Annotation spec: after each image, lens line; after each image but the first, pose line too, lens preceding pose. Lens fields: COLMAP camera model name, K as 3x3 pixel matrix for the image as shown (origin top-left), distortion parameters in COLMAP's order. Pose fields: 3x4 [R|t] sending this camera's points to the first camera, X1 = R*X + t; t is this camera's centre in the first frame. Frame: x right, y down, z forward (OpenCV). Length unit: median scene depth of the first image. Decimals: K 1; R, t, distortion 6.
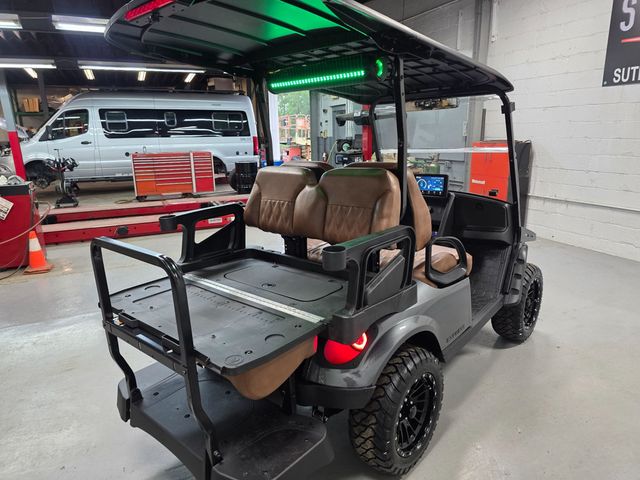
lens RADIAL K [[437.8, 0, 320.0], [0, 437.8, 240.0], [0, 0, 1]] dist [0.063972, -0.057947]
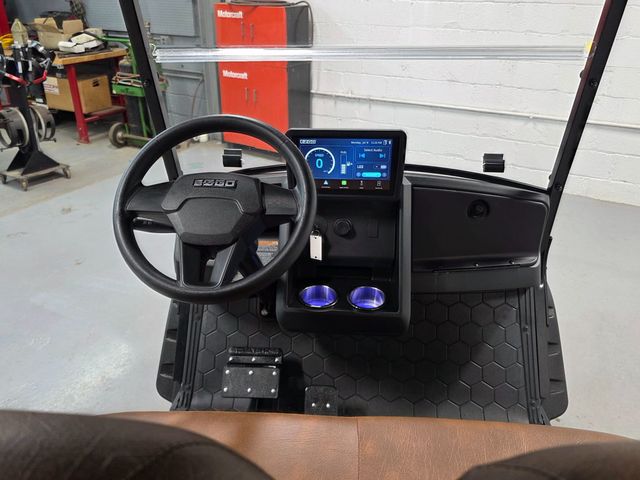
lens RADIAL K [[531.1, 0, 320.0], [0, 531.1, 240.0], [0, 0, 1]] dist [0.084735, -0.118073]
pose [[0.802009, -0.243023, 0.545638, 0.002923], [0.124660, 0.961475, 0.245001, -0.166662], [-0.584159, -0.128473, 0.801407, 0.672487]]
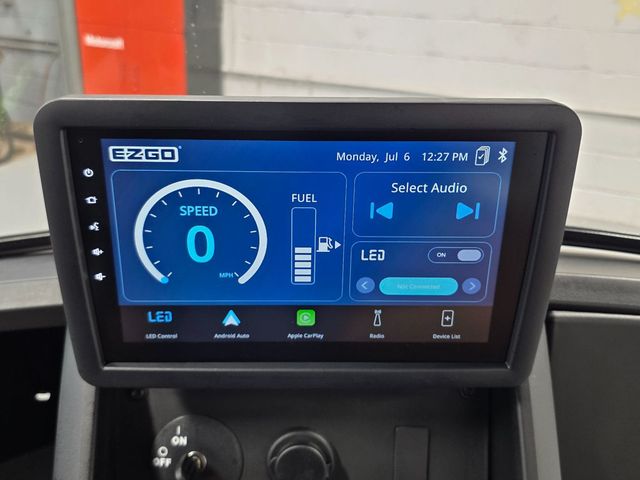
lens RADIAL K [[656.8, 0, 320.0], [0, 656.8, 240.0], [0, 0, 1]] dist [-0.001817, -0.011438]
pose [[0.727331, -0.241548, 0.642374, 0.172502], [0.120716, 0.966449, 0.226726, -0.148948], [-0.675587, -0.087360, 0.732087, 0.897176]]
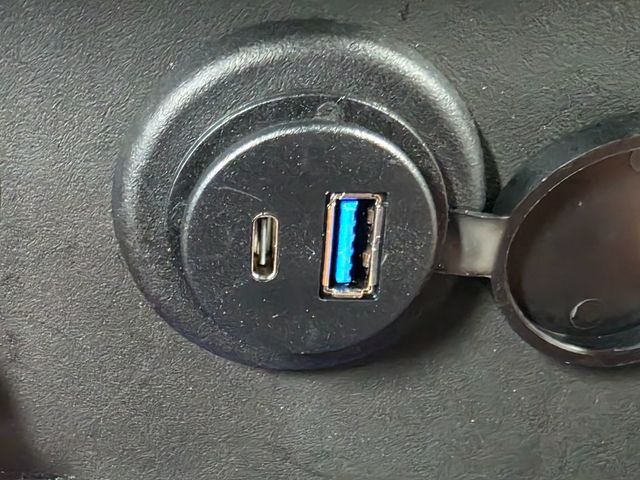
lens RADIAL K [[1062.2, 0, 320.0], [0, 1062.2, 240.0], [0, 0, 1]] dist [-0.000182, -0.000848]
pose [[0.765686, -0.481366, 0.426628, 0.224659], [0.129555, 0.765099, 0.630745, -0.101631], [-0.630031, -0.427681, 0.648189, 0.963927]]
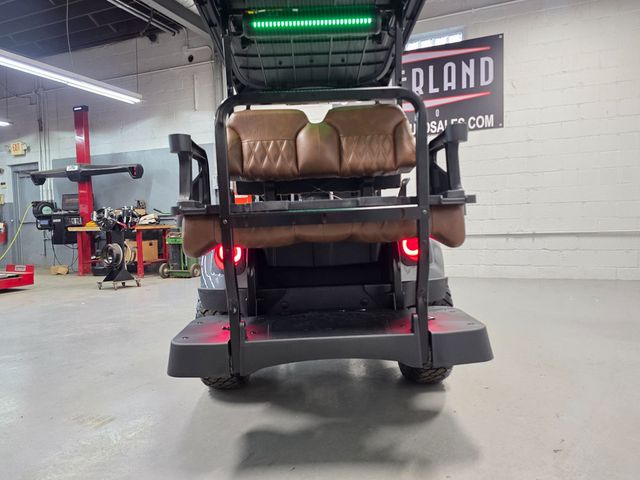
lens RADIAL K [[465.6, 0, 323.1], [0, 465.6, 240.6], [0, 0, 1]] dist [0.047316, 0.000212]
pose [[0.736874, -0.026611, 0.675506, -0.499885], [0.177280, 0.971862, -0.155100, 0.208236], [-0.652371, 0.234043, 0.720857, 0.194614]]
